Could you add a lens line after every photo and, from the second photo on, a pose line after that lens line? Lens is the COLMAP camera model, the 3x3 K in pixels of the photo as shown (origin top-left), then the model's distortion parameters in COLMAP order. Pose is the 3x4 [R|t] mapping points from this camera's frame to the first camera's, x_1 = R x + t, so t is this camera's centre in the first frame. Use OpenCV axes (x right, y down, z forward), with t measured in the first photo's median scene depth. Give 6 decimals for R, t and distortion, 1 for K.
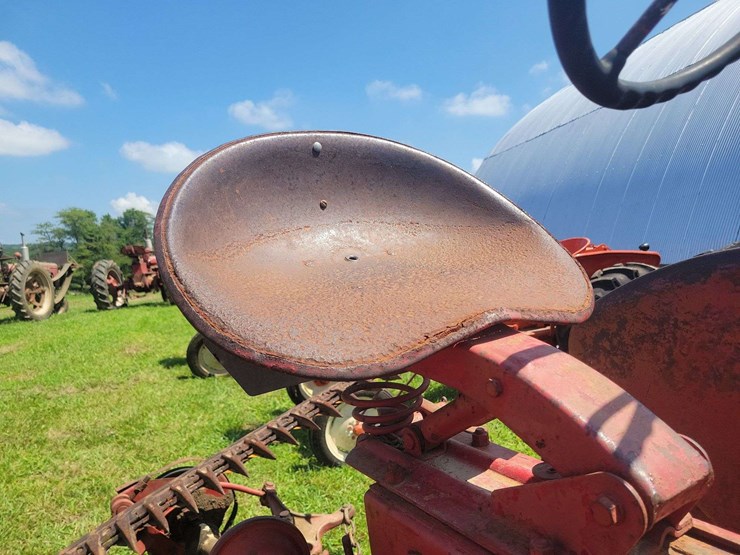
lens RADIAL K [[557.9, 0, 374.6], [0, 557.9, 283.4], [0, 0, 1]] dist [0.041835, -0.008758]
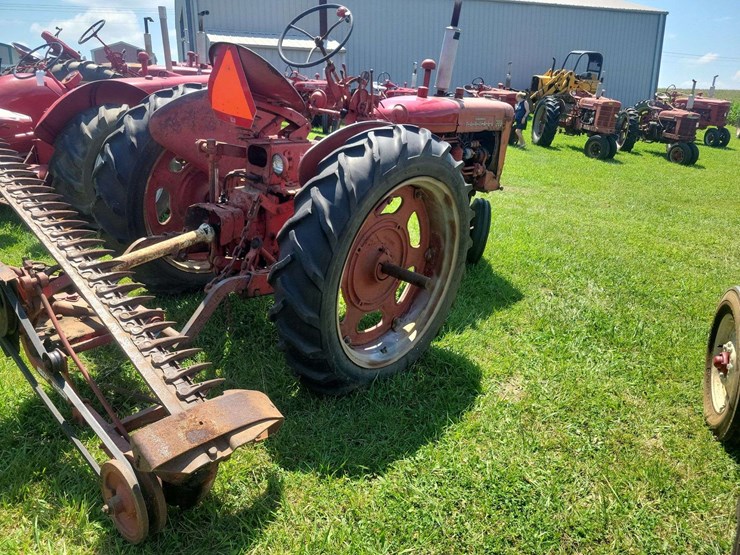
lens RADIAL K [[567.0, 0, 368.5], [0, 567.0, 276.5], [0, 0, 1]] dist [0.057066, -0.051406]
pose [[-0.313957, -0.249494, 0.916070, -0.227912], [0.033771, 0.961310, 0.273390, 0.008526], [-0.948836, 0.116769, -0.293385, 0.085081]]
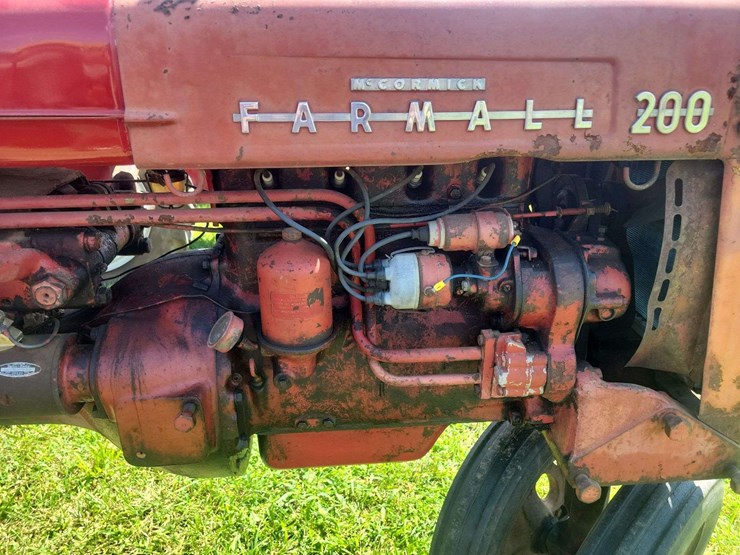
lens RADIAL K [[567.0, 0, 368.5], [0, 567.0, 276.5], [0, 0, 1]] dist [0.057066, -0.051406]
pose [[0.475444, -0.213004, 0.853570, 0.018656], [0.036165, 0.974158, 0.222952, 0.018092], [-0.879002, -0.075132, 0.470862, -0.098320]]
